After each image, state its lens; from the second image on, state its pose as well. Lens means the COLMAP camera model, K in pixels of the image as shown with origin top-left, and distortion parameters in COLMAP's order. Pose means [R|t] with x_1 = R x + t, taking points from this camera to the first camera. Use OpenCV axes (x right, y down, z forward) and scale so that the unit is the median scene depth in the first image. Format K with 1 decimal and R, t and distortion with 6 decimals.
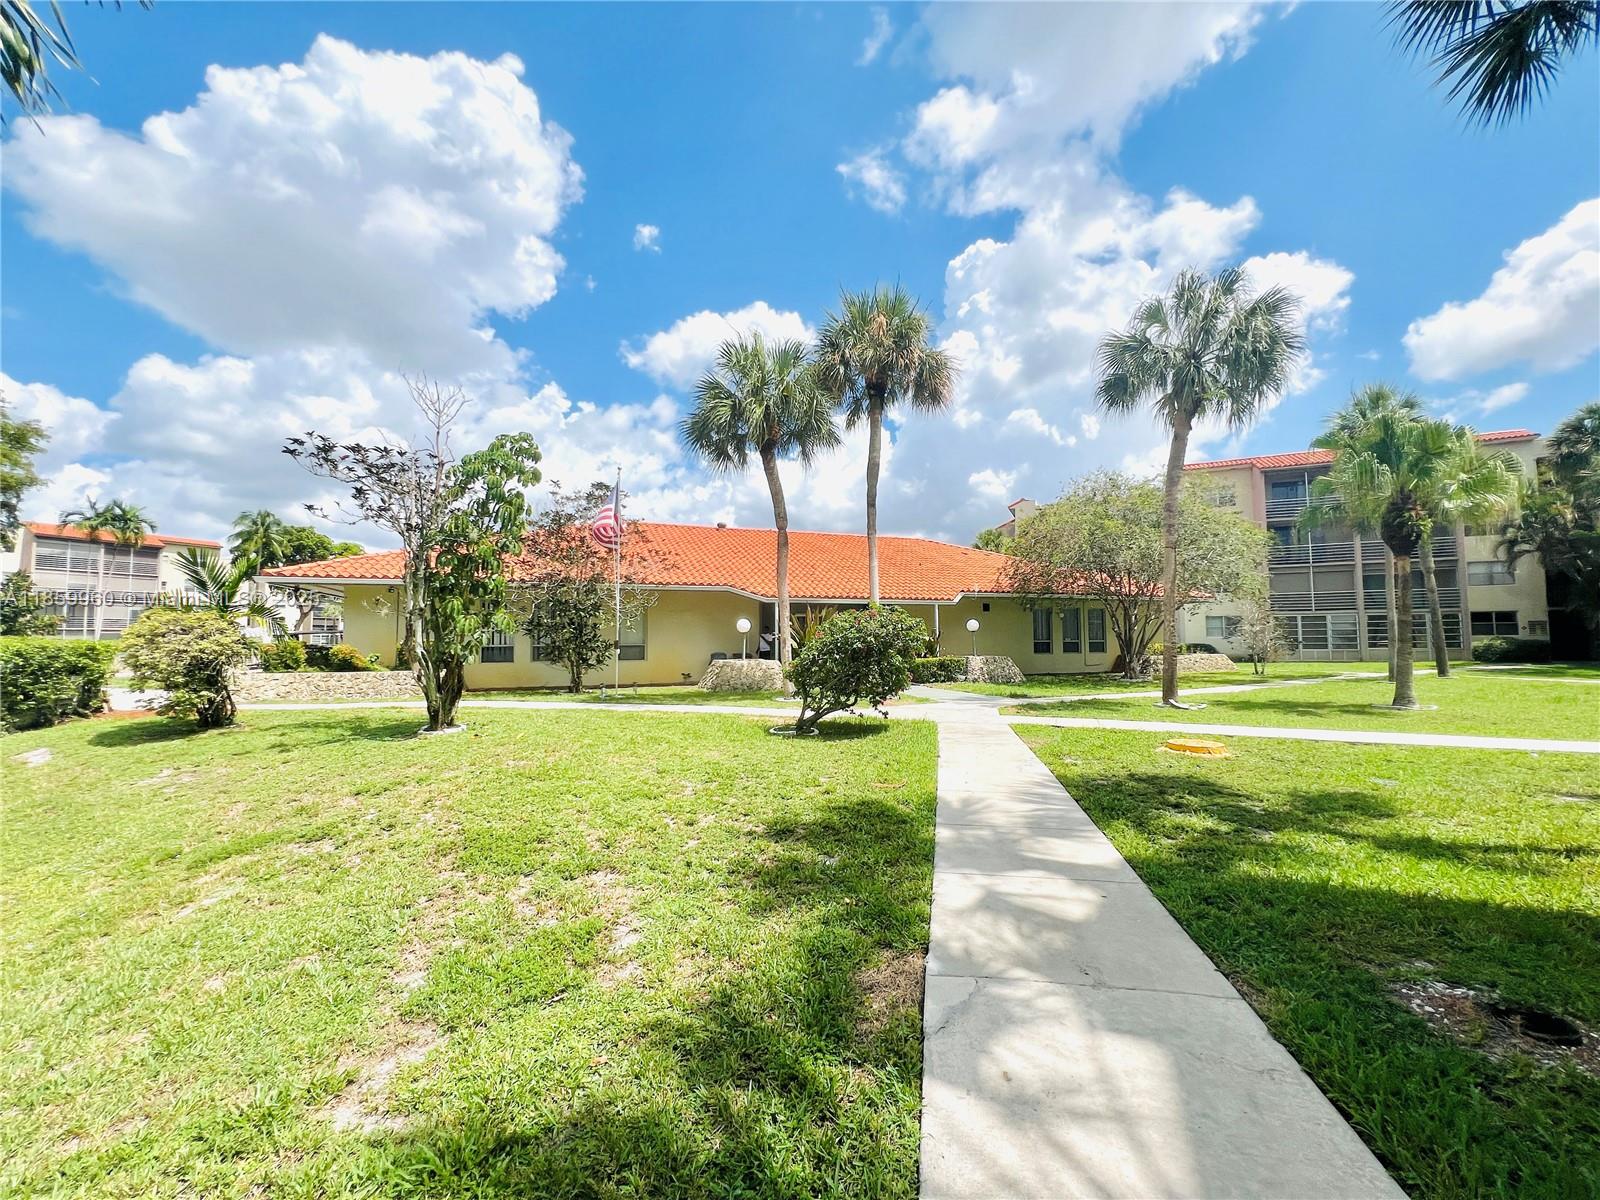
lens RADIAL K [[644.4, 0, 800.0], [0, 644.4, 600.0], [0, 0, 1]] dist [0.000191, -0.000064]
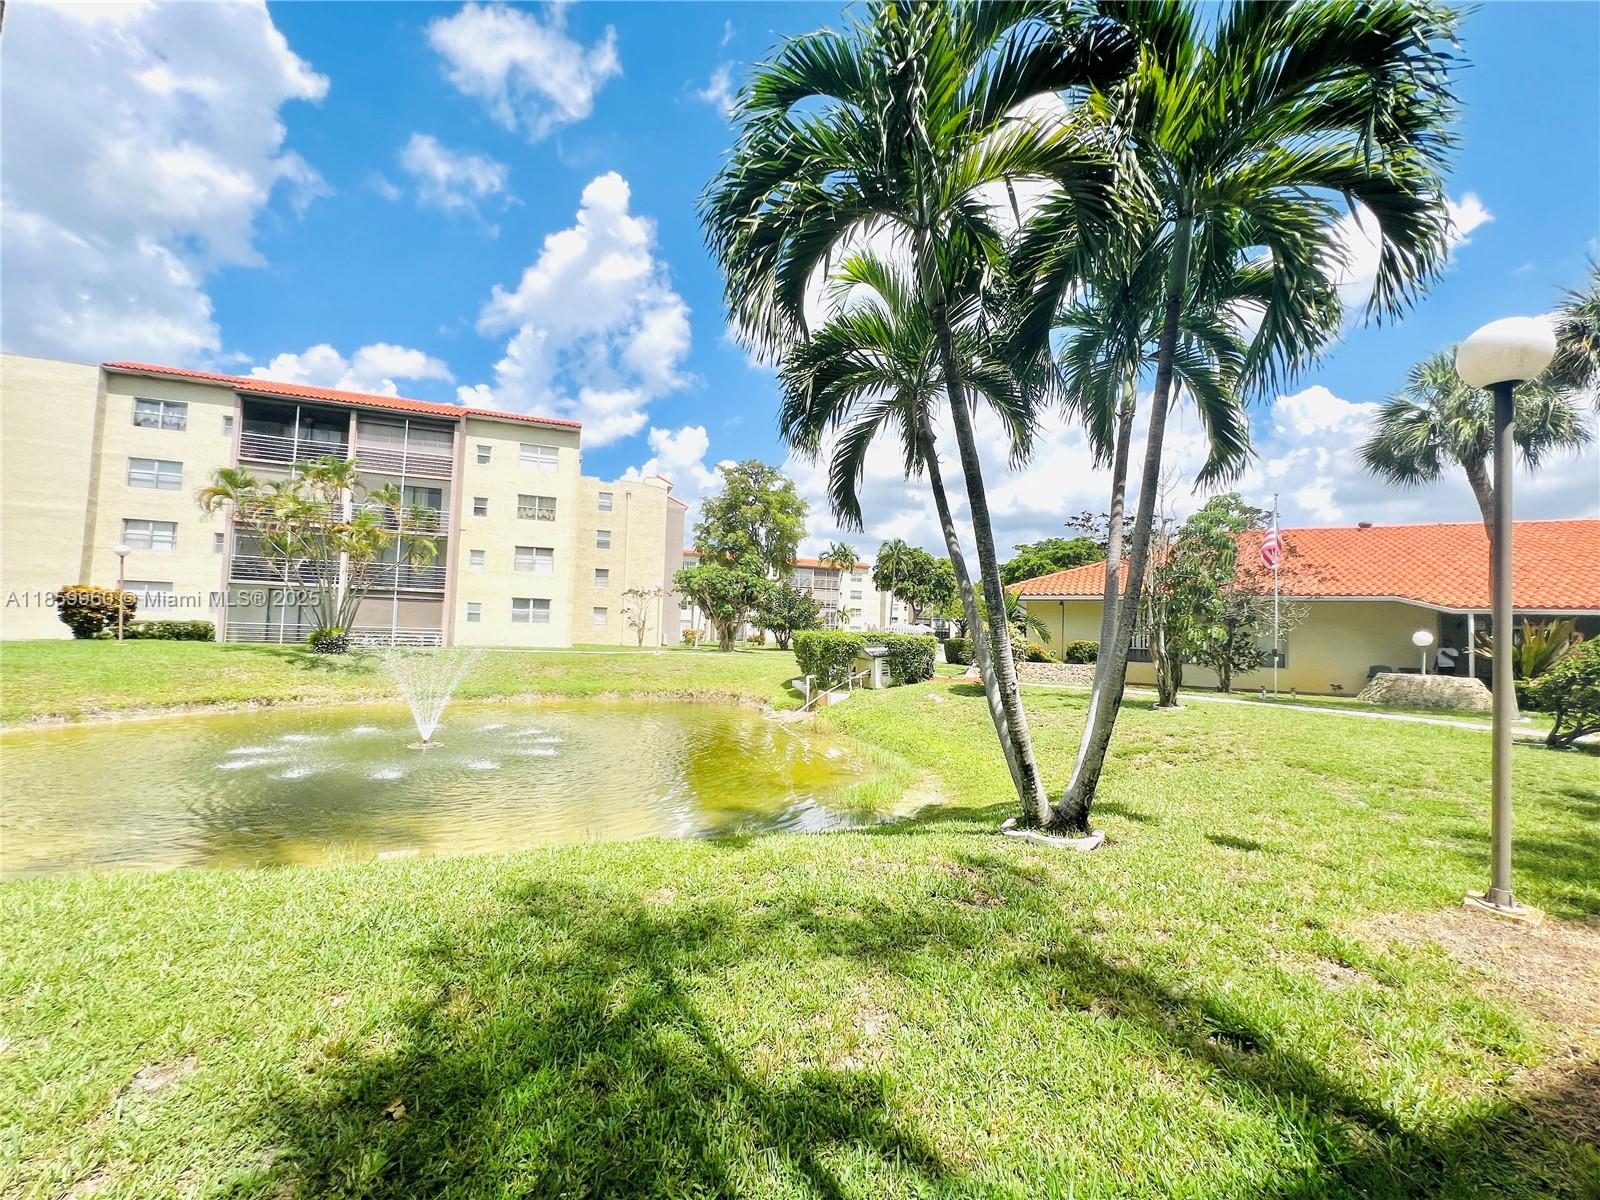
lens RADIAL K [[644.4, 0, 800.0], [0, 644.4, 600.0], [0, 0, 1]] dist [0.000191, -0.000064]
pose [[0.702569, -0.009241, -0.711556, -0.062113], [0.008339, 0.999954, -0.004753, -0.021881], [0.711567, -0.002594, 0.702613, -0.341486]]
